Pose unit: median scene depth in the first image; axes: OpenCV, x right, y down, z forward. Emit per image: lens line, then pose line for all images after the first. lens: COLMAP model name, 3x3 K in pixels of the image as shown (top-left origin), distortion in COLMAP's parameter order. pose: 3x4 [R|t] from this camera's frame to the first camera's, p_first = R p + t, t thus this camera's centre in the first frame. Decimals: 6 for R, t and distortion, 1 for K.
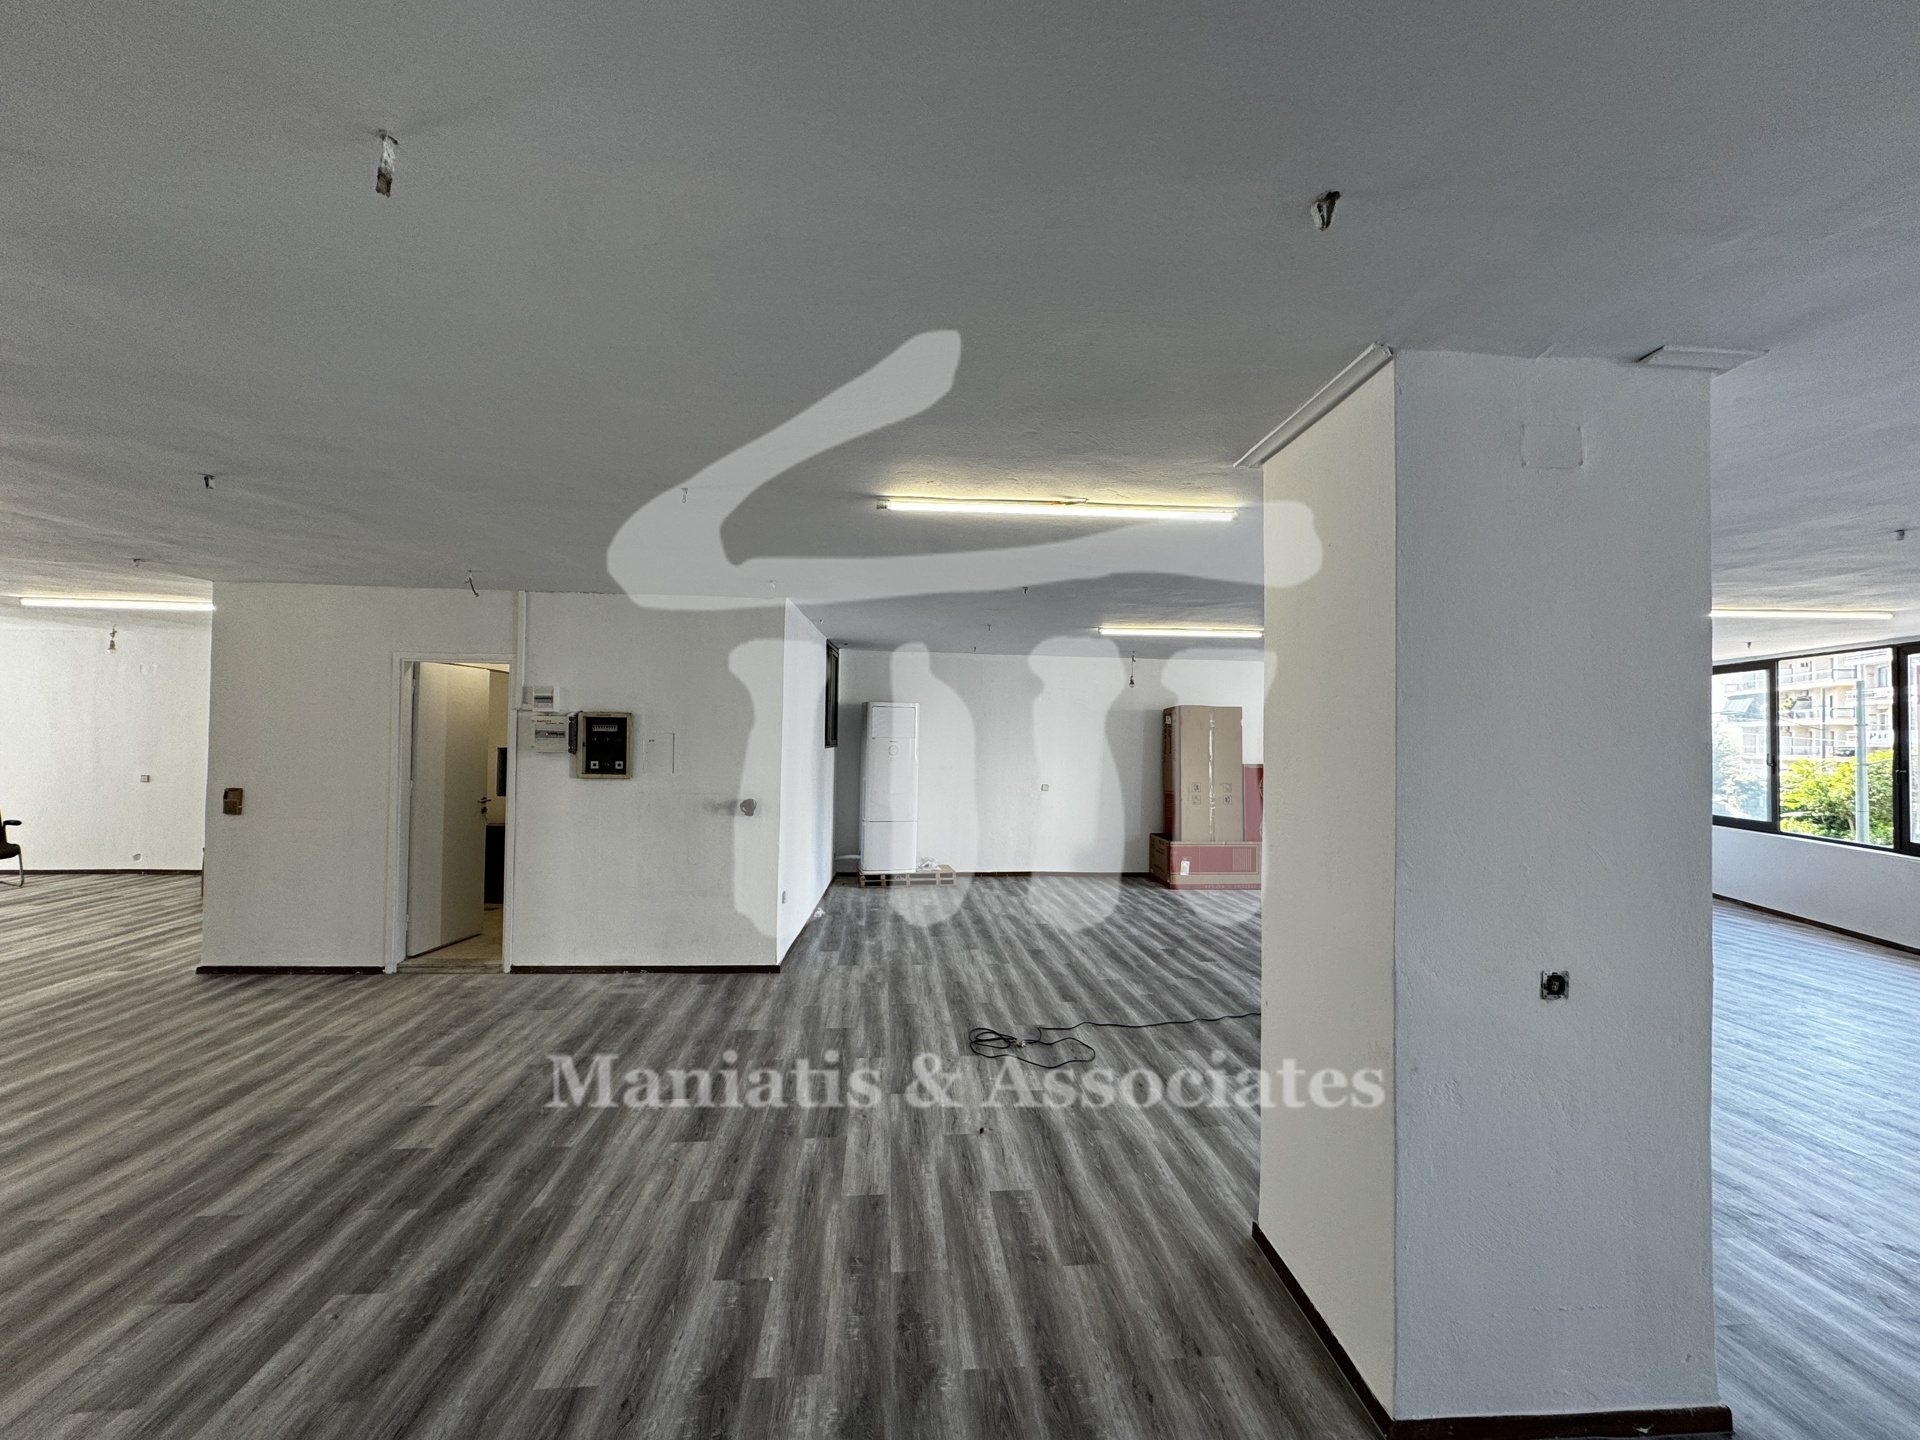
lens RADIAL K [[764.7, 0, 962.9], [0, 764.7, 722.4], [0, 0, 1]] dist [-0.000723, 0.000593]
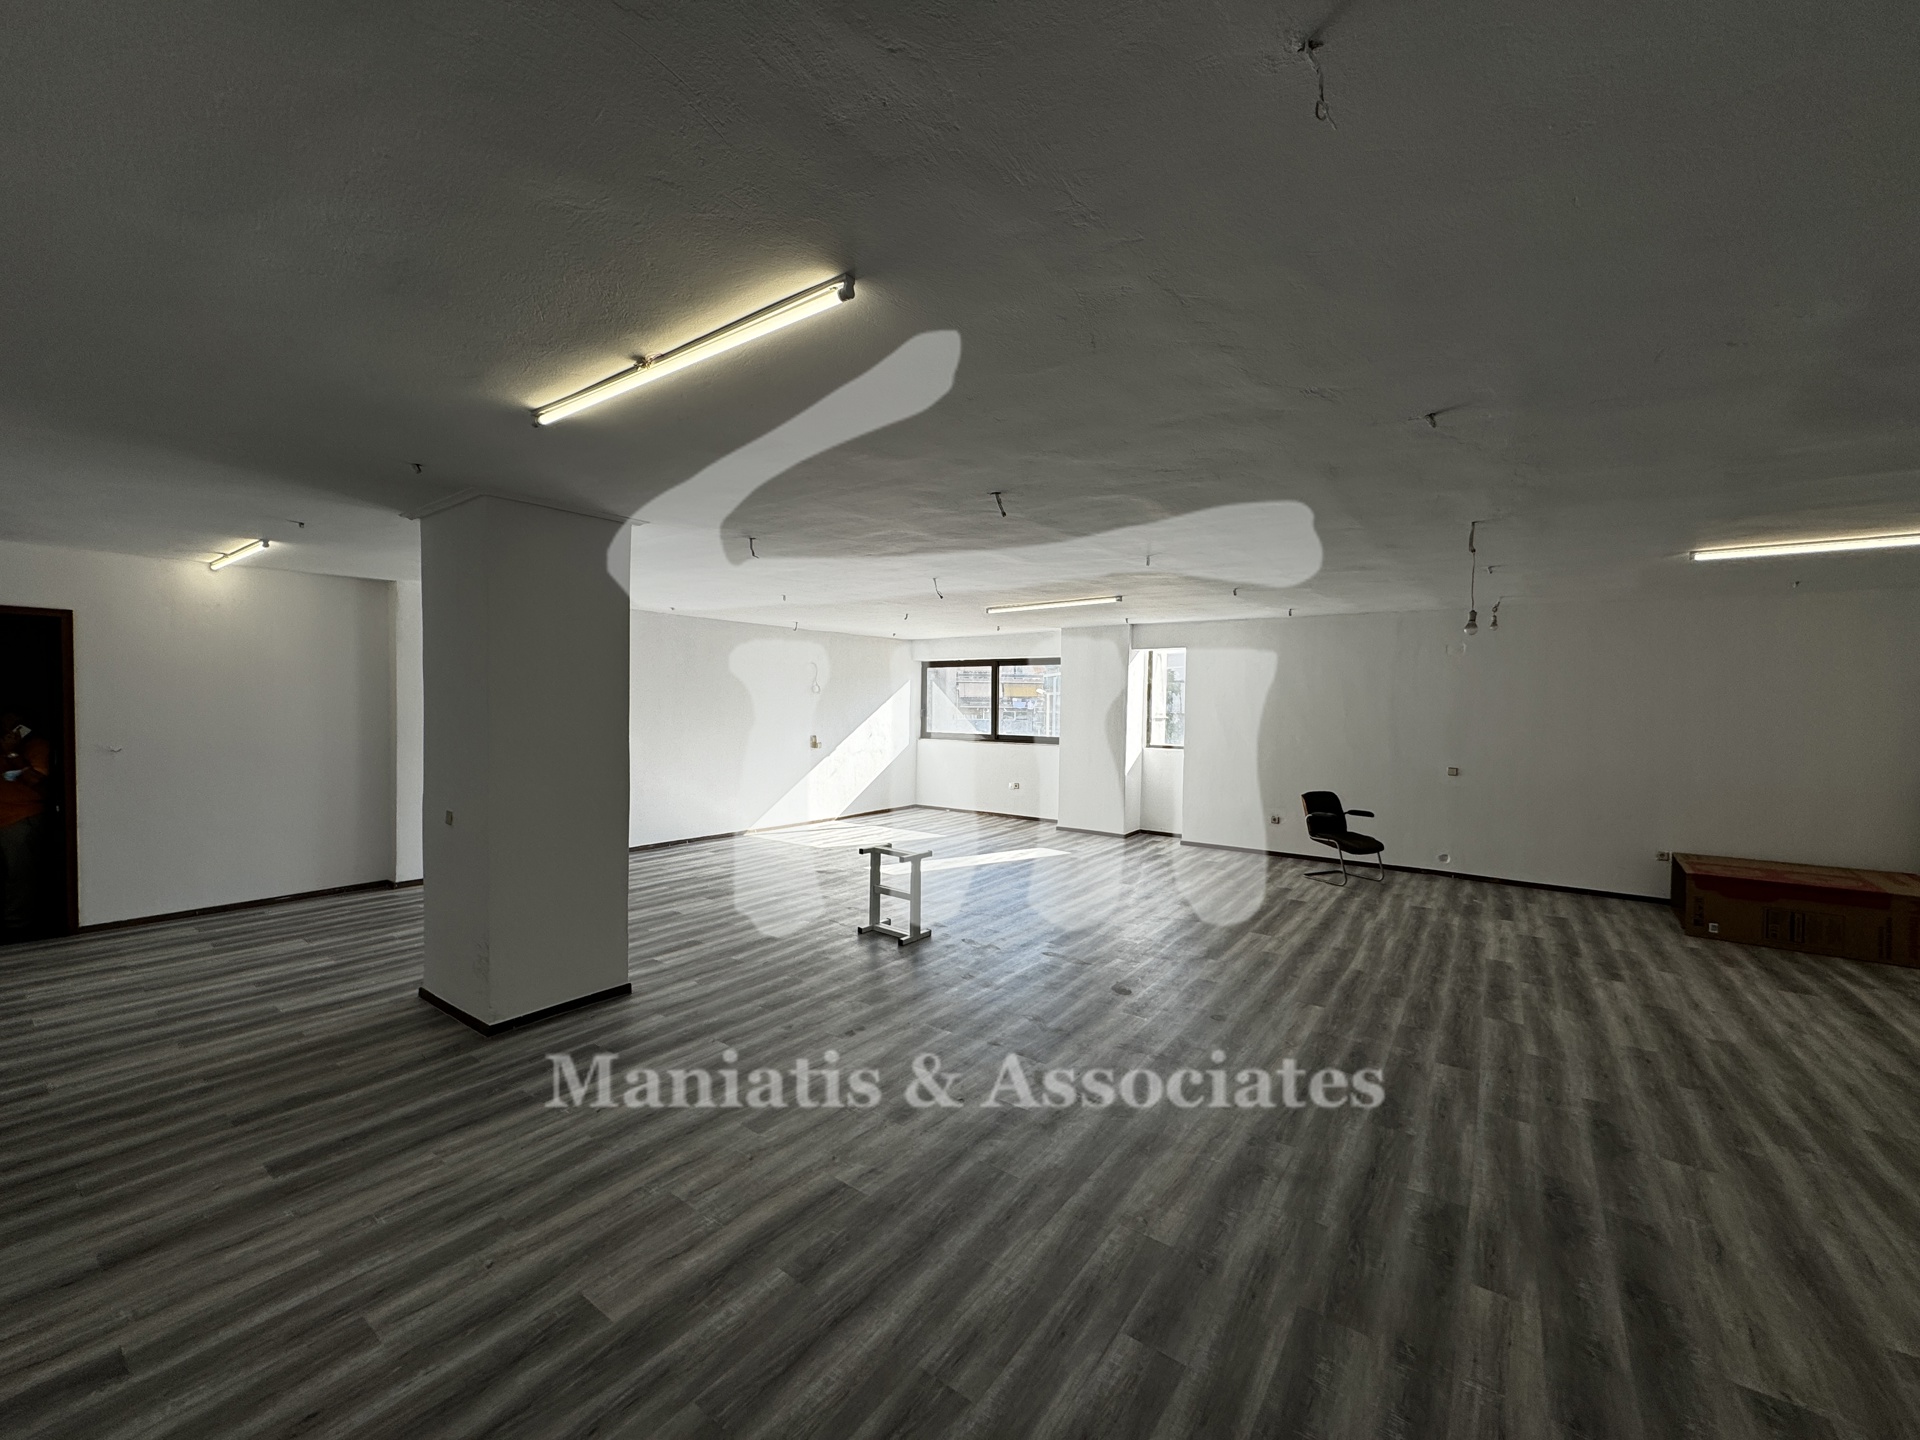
lens RADIAL K [[764.7, 0, 960.3], [0, 764.7, 720.1], [0, 0, 1]] dist [-0.000723, 0.000593]
pose [[0.750232, 0.009565, -0.661105, -1.907044], [0.007679, 0.999702, 0.023177, -0.025998], [0.661130, -0.022465, 0.749935, -0.110908]]
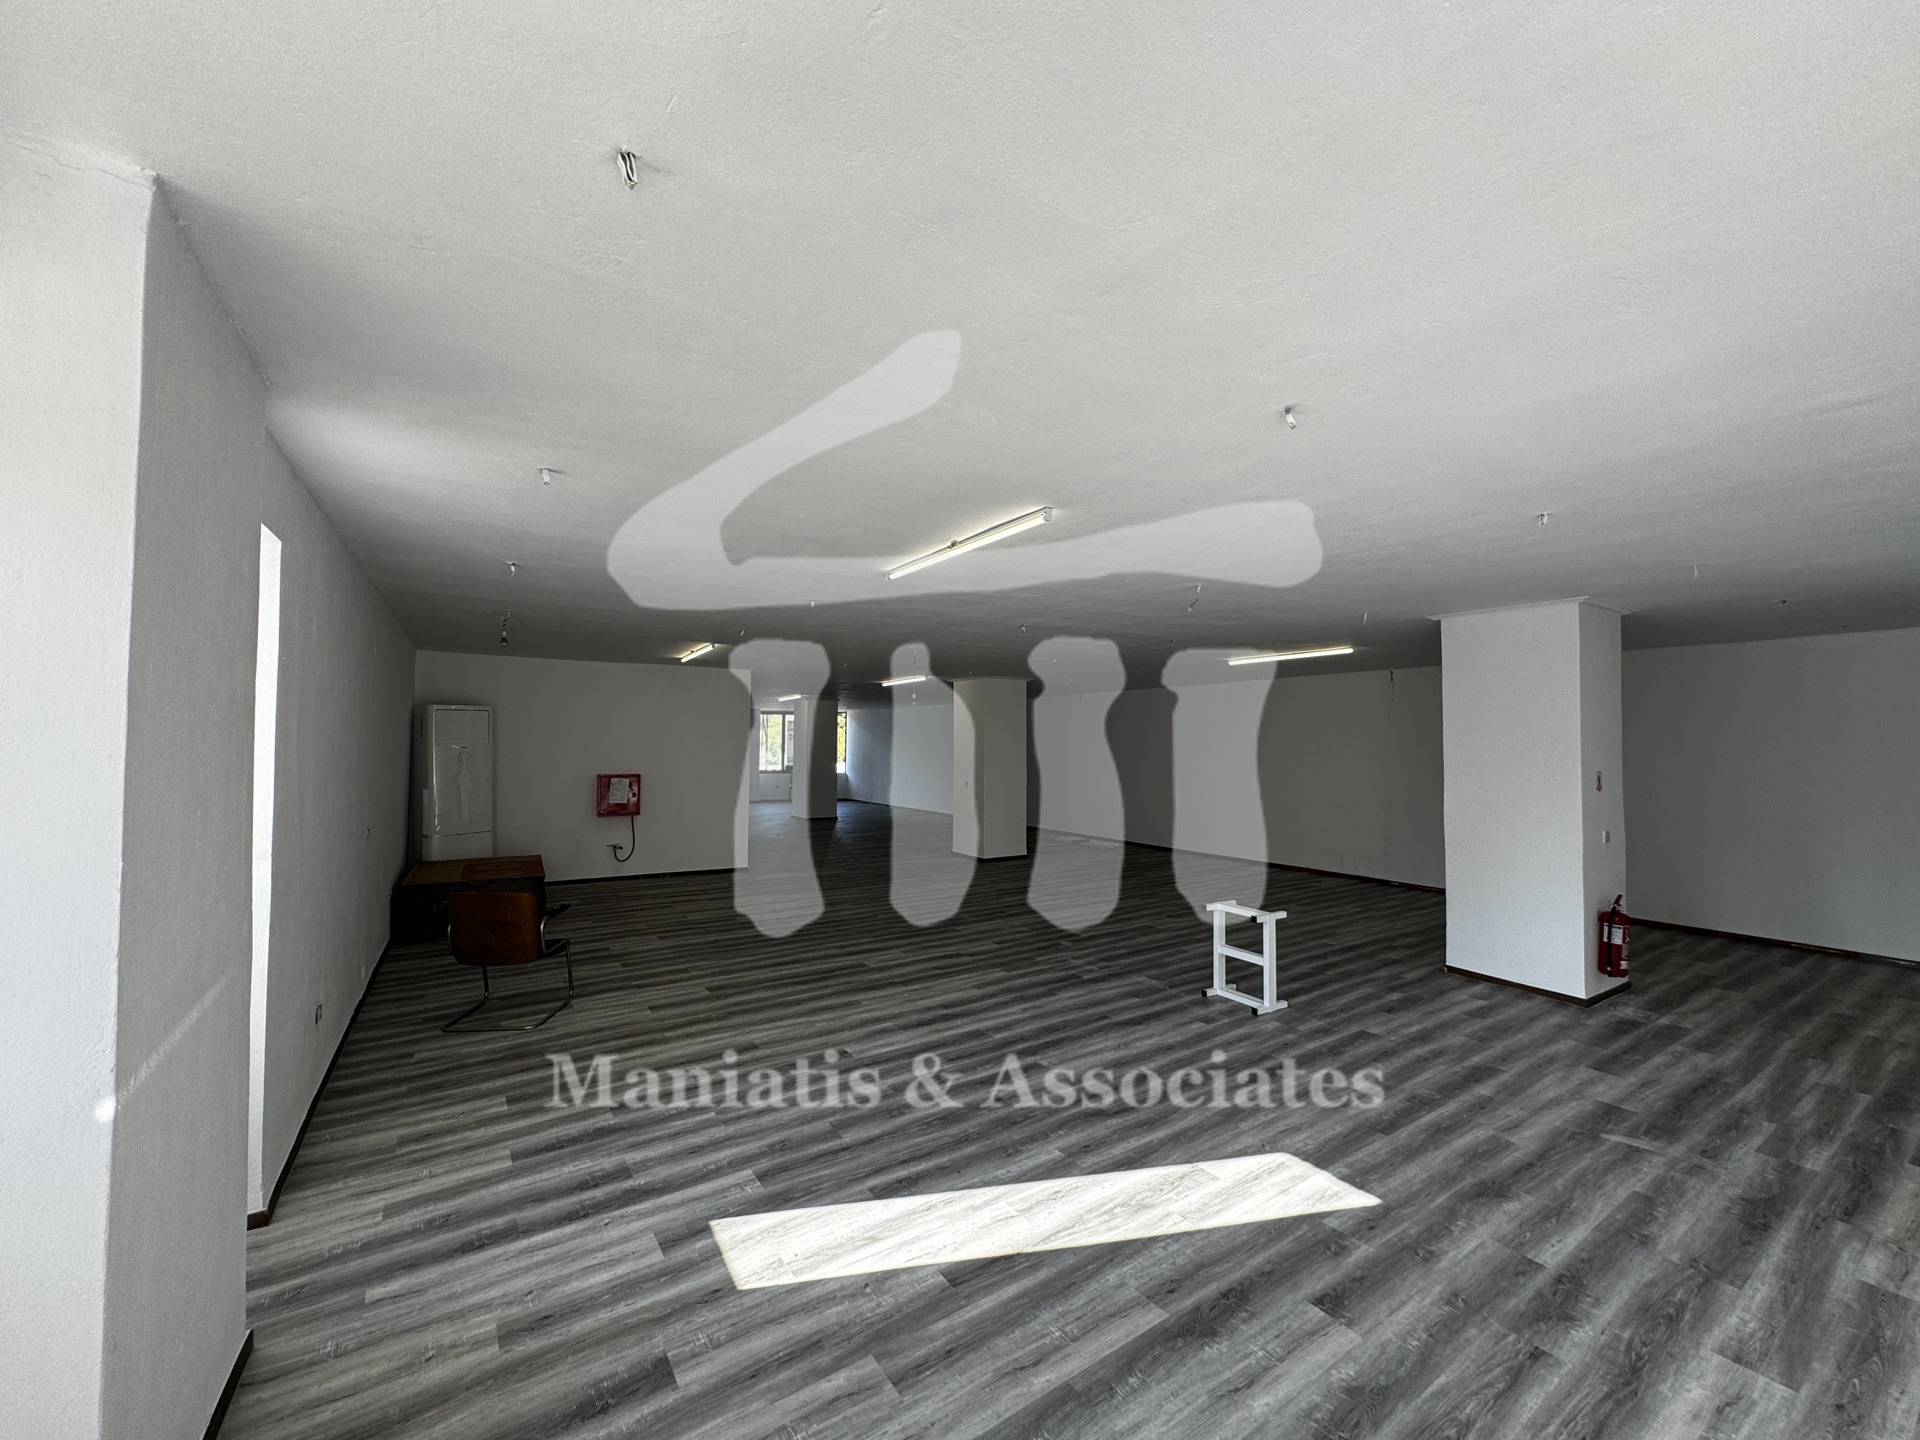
lens RADIAL K [[764.7, 0, 962.3], [0, 764.7, 716.8], [0, 0, 1]] dist [-0.000723, 0.000593]
pose [[-0.469804, 0.015062, 0.882642, -3.785060], [-0.026928, 0.999145, -0.031383, -0.024413], [-0.882360, -0.038511, -0.468996, 1.833889]]
